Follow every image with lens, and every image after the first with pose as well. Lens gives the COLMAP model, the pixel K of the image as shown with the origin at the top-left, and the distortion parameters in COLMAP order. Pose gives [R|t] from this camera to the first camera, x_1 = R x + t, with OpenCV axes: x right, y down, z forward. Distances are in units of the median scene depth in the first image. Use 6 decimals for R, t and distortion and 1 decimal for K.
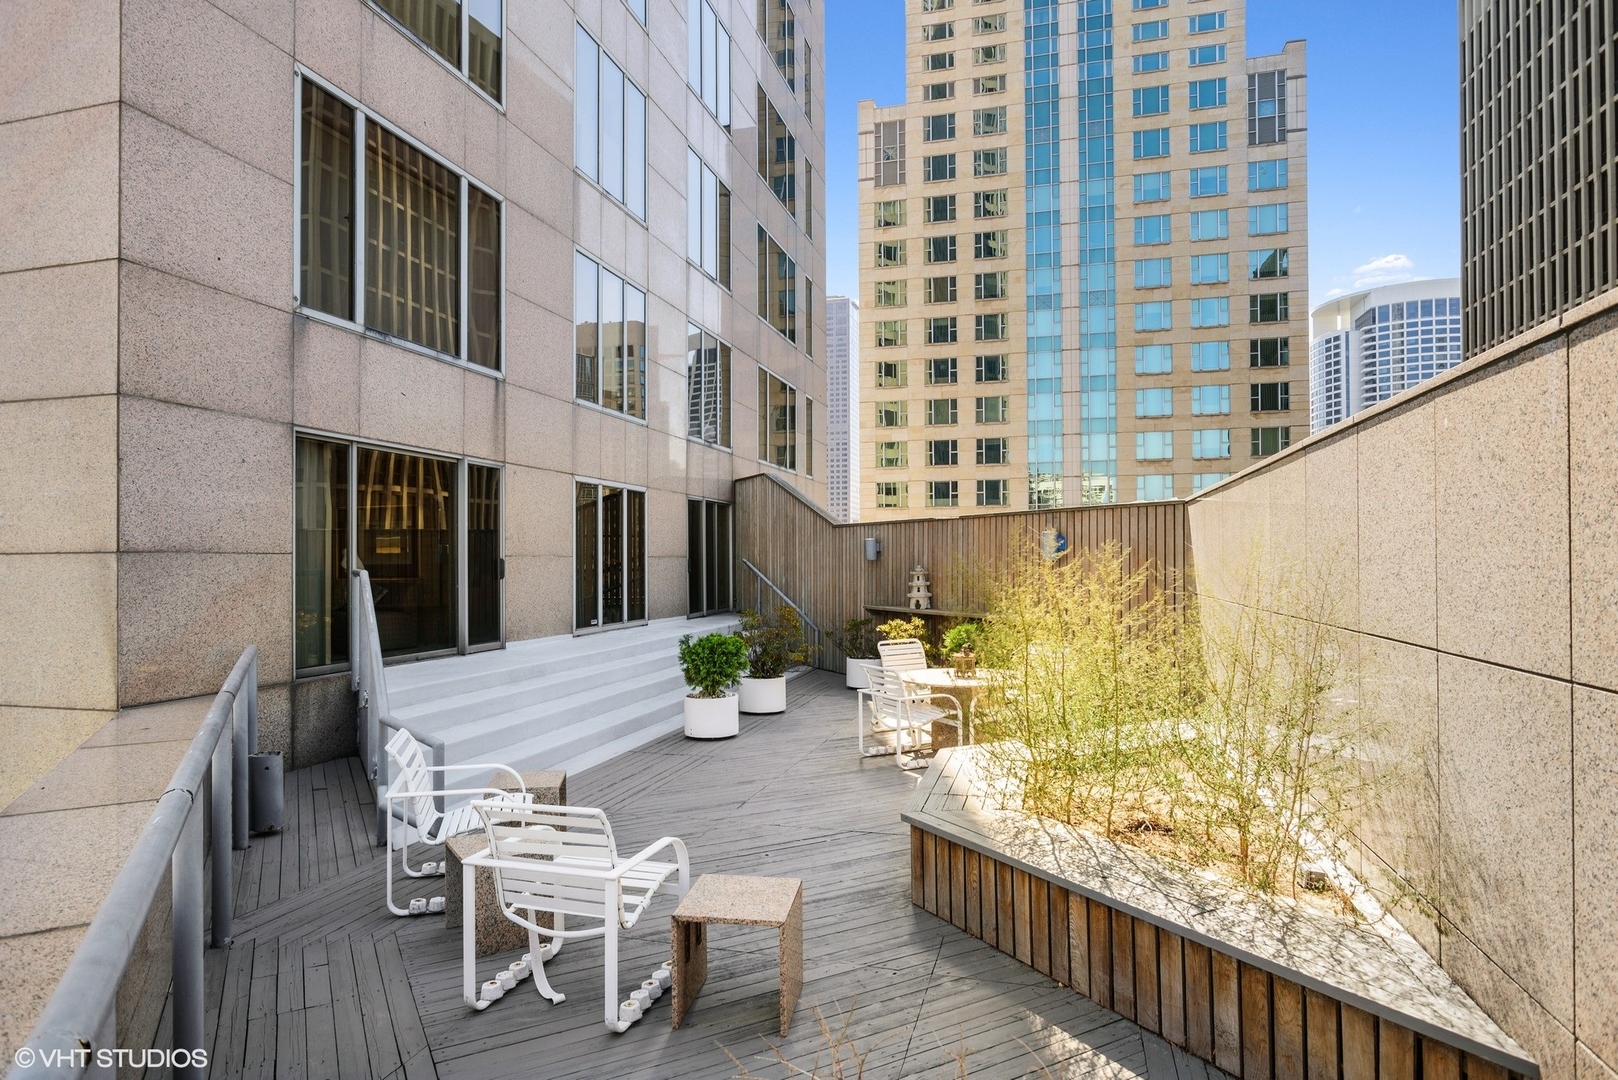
lens RADIAL K [[857.8, 0, 813.3], [0, 857.8, 550.1], [0, 0, 1]] dist [0.000585, 0.000954]
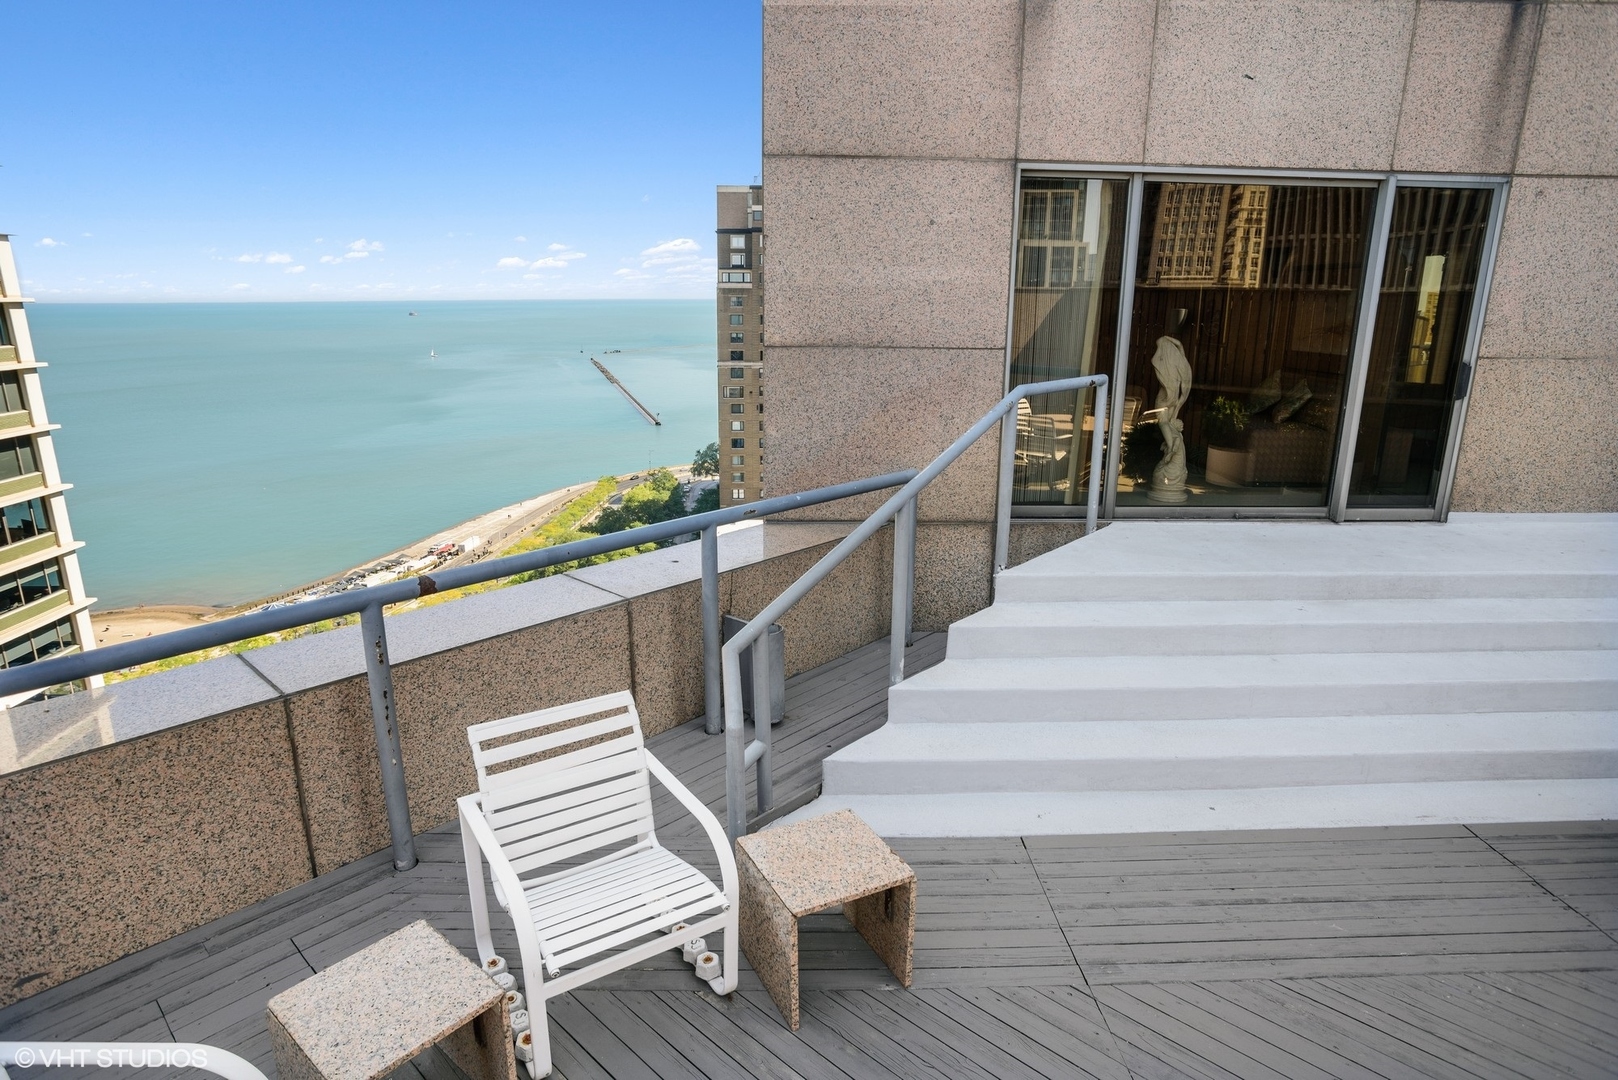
lens RADIAL K [[920.5, 0, 762.5], [0, 920.5, 538.4], [0, 0, 1]] dist [-0.060742, 0.017736]
pose [[0.291699, 0.253538, -0.922296, 0.088379], [-0.000772, 0.964292, 0.264839, -0.048144], [0.956510, -0.076541, 0.281479, 0.603788]]
